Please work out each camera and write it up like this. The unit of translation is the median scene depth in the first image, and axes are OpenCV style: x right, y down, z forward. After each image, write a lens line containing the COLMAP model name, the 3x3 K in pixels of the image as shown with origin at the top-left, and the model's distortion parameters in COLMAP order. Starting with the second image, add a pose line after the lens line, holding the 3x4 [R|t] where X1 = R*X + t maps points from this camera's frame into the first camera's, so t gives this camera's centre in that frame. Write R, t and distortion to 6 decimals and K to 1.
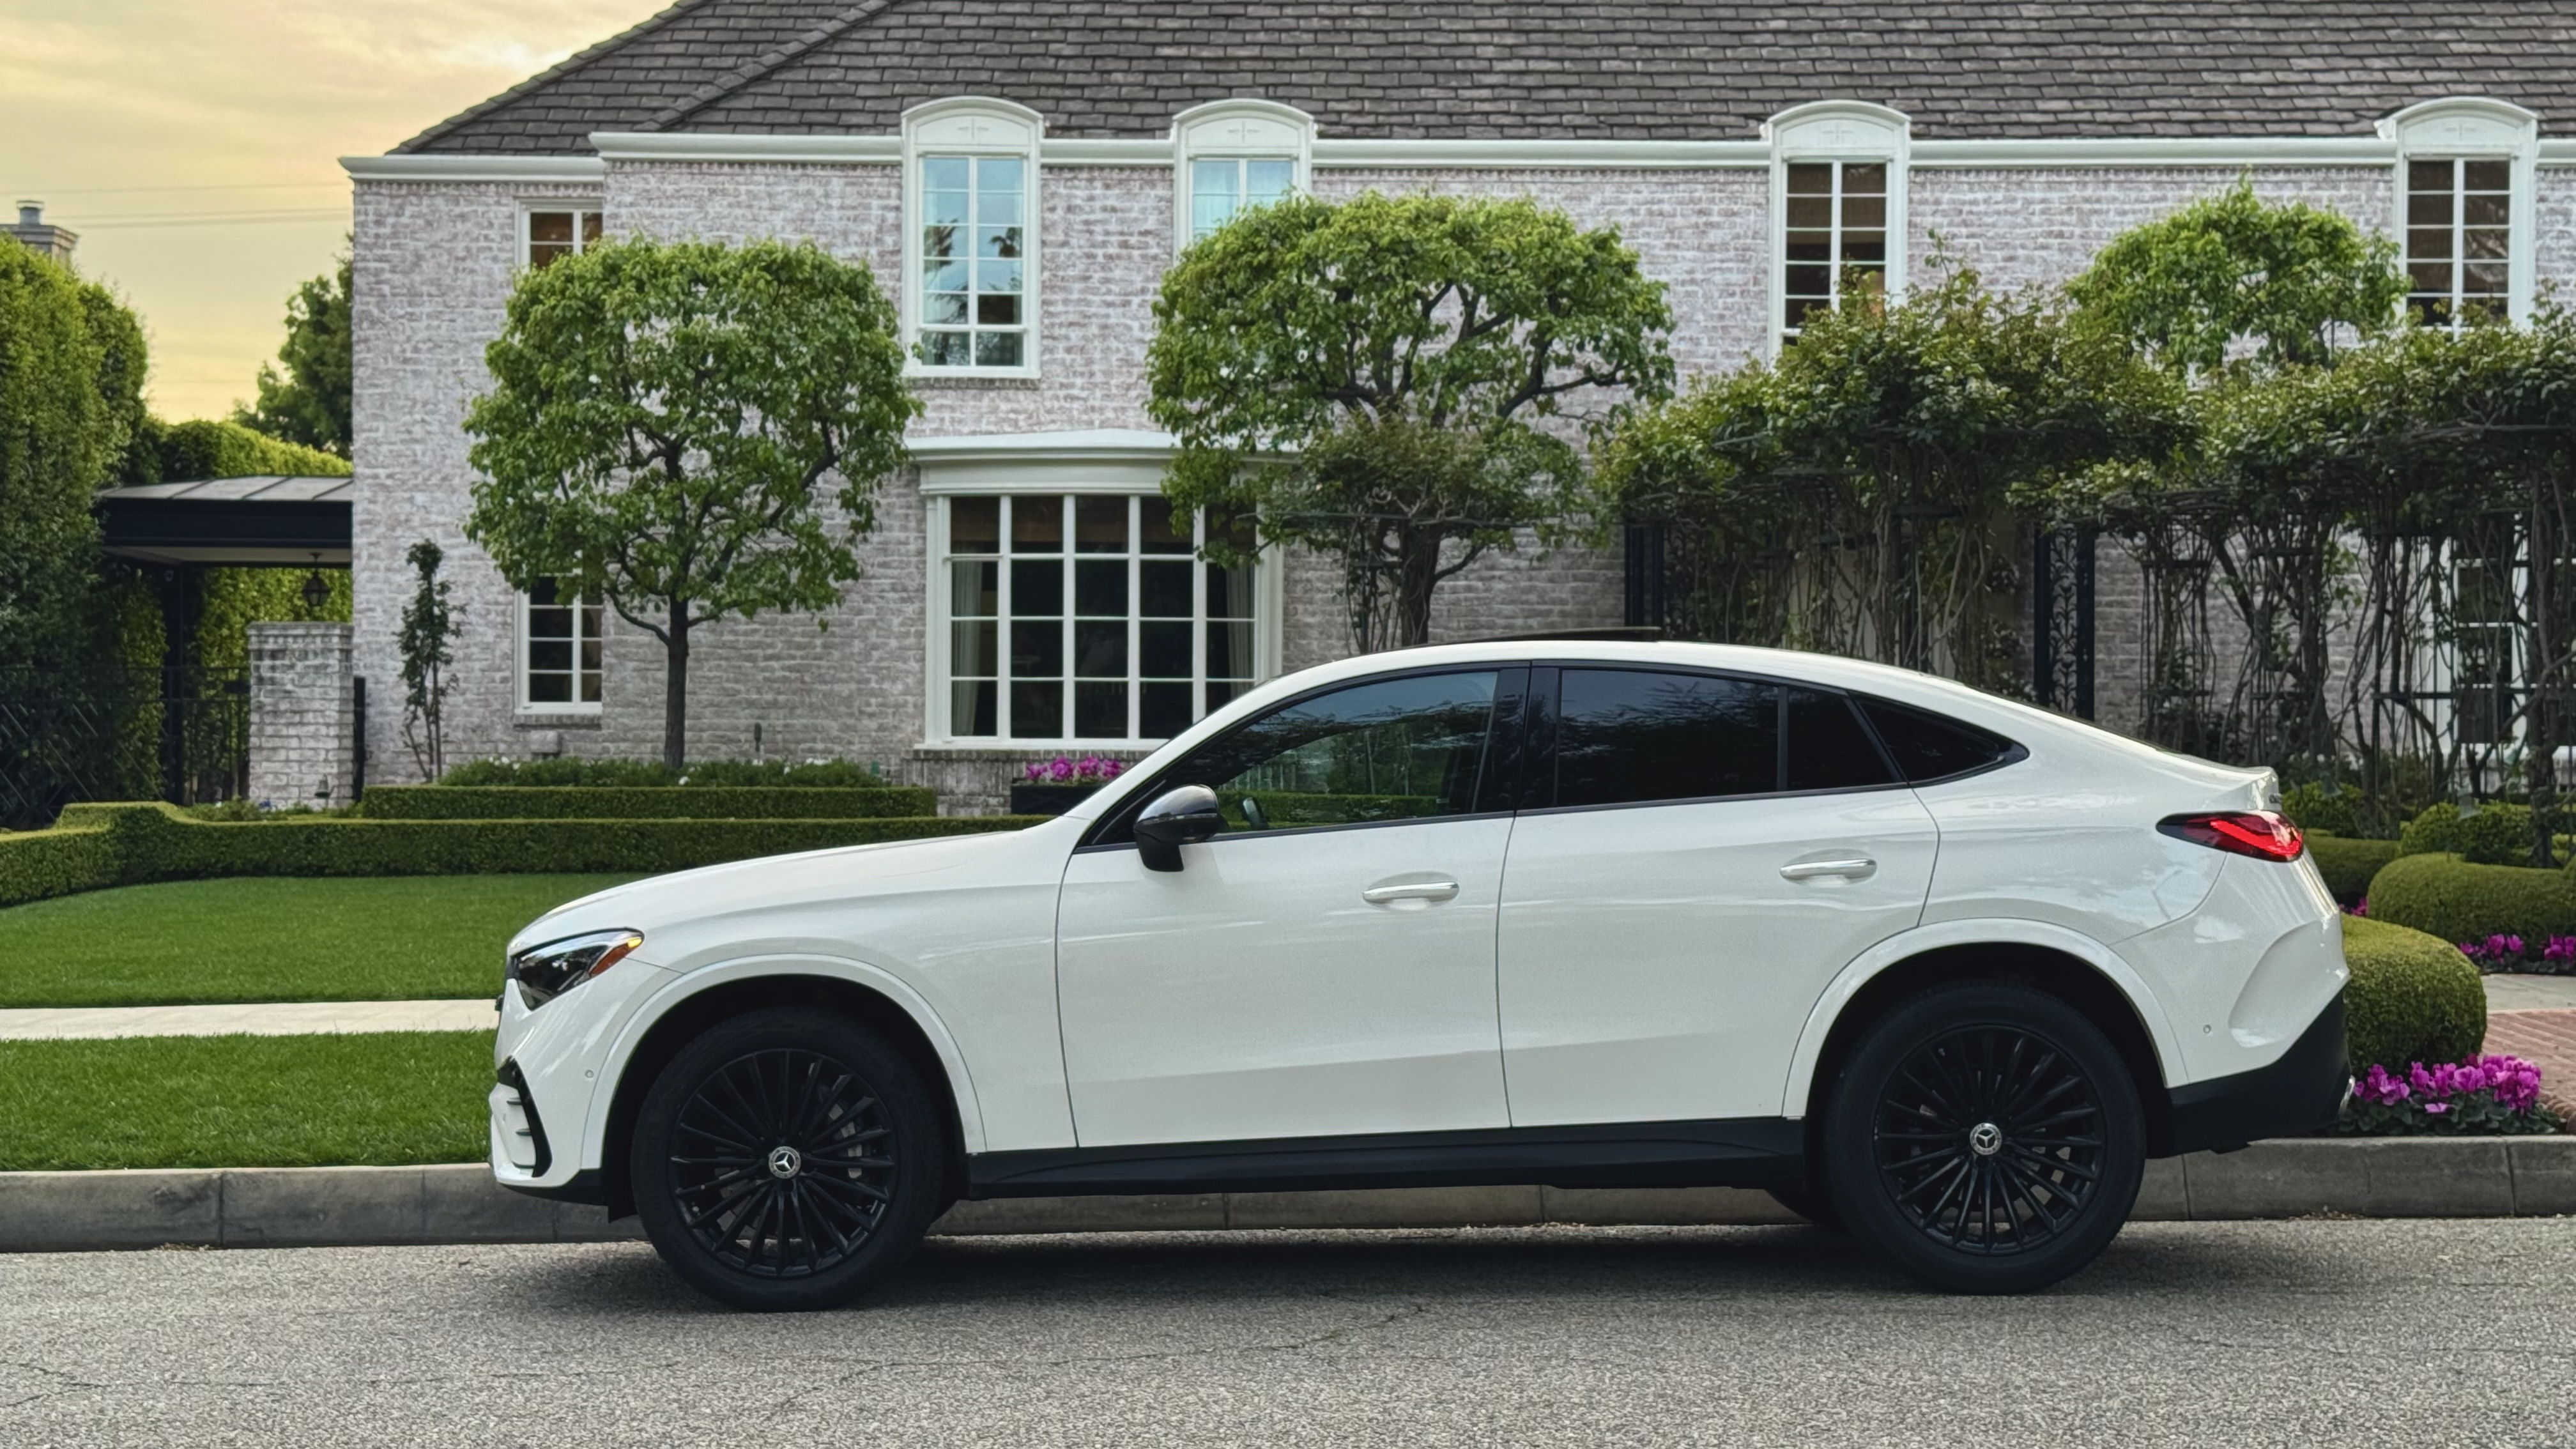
lens RADIAL K [[3585.4, 0, 1283.8], [0, 3585.4, 672.0], [0, 0, 1]] dist [0.188321, -0.349798]
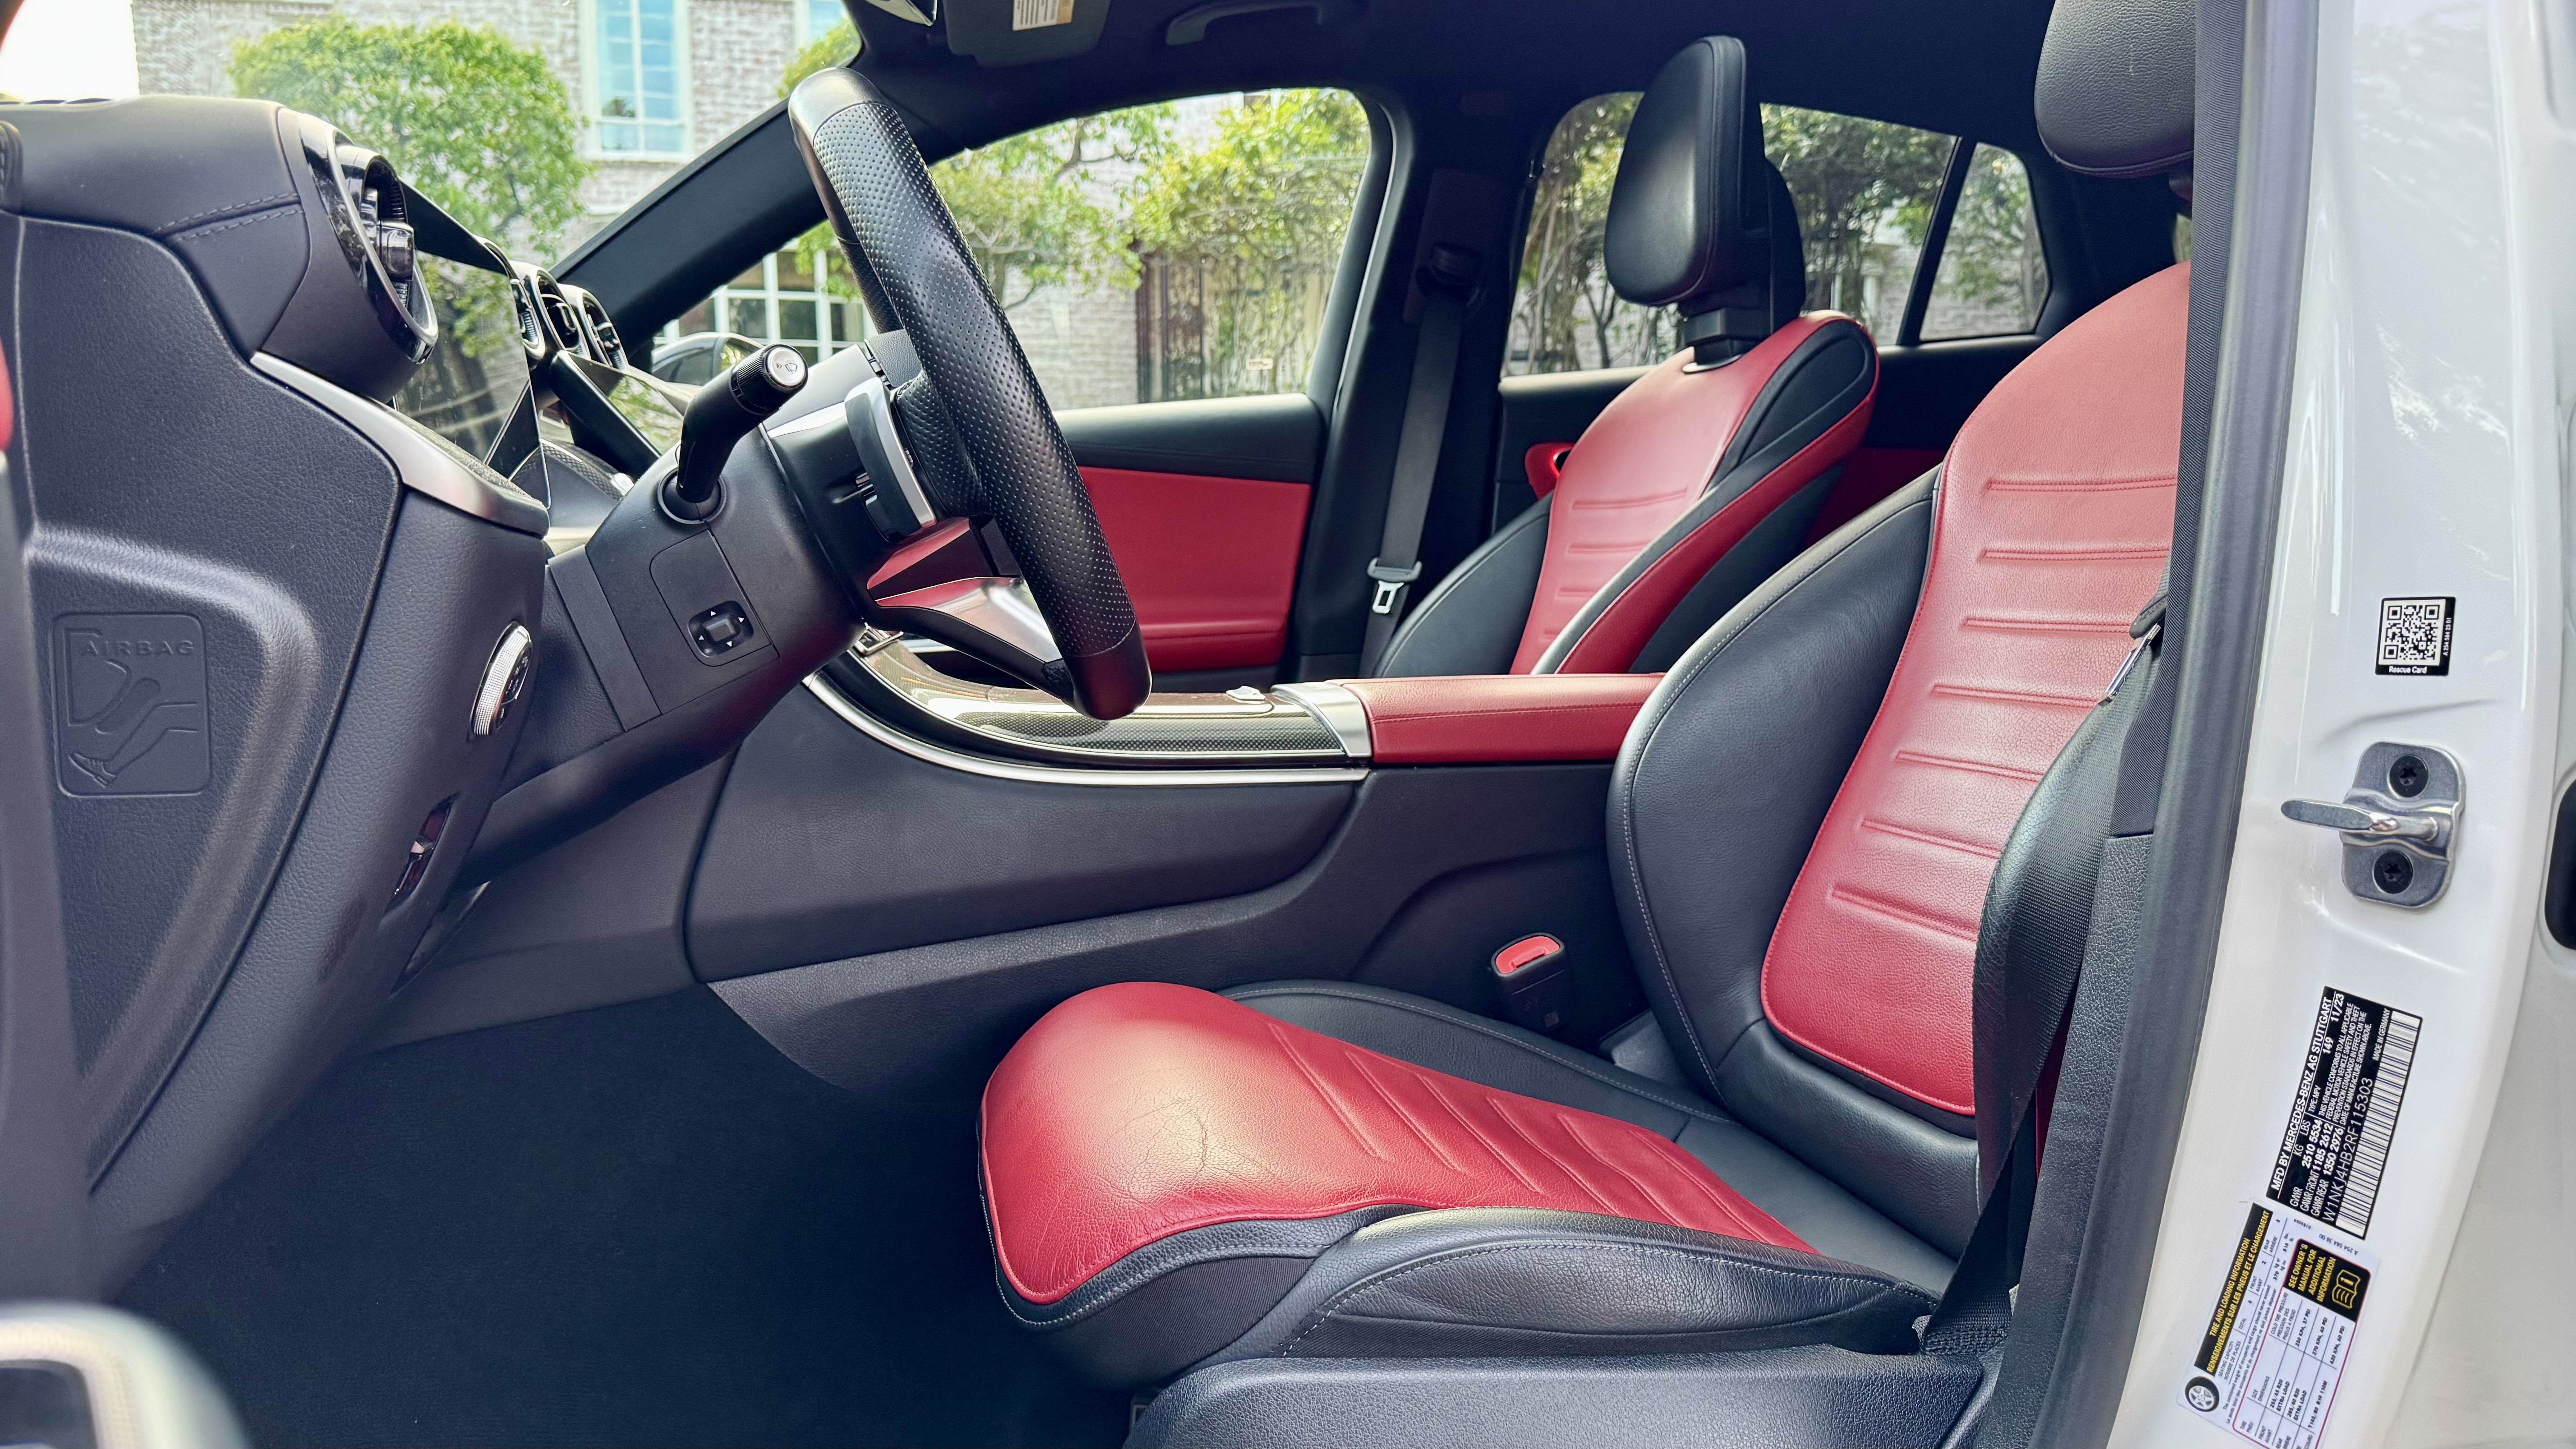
lens RADIAL K [[1806.6, 0, 1288.0], [0, 1806.6, 724.5], [0, 0, 1]] dist [-0.005605, -0.002031]
pose [[0.977094, -0.037514, 0.209476, -0.001097], [0.003187, 0.986809, 0.161857, 0.016507], [-0.212785, -0.157482, 0.964325, 0.274389]]
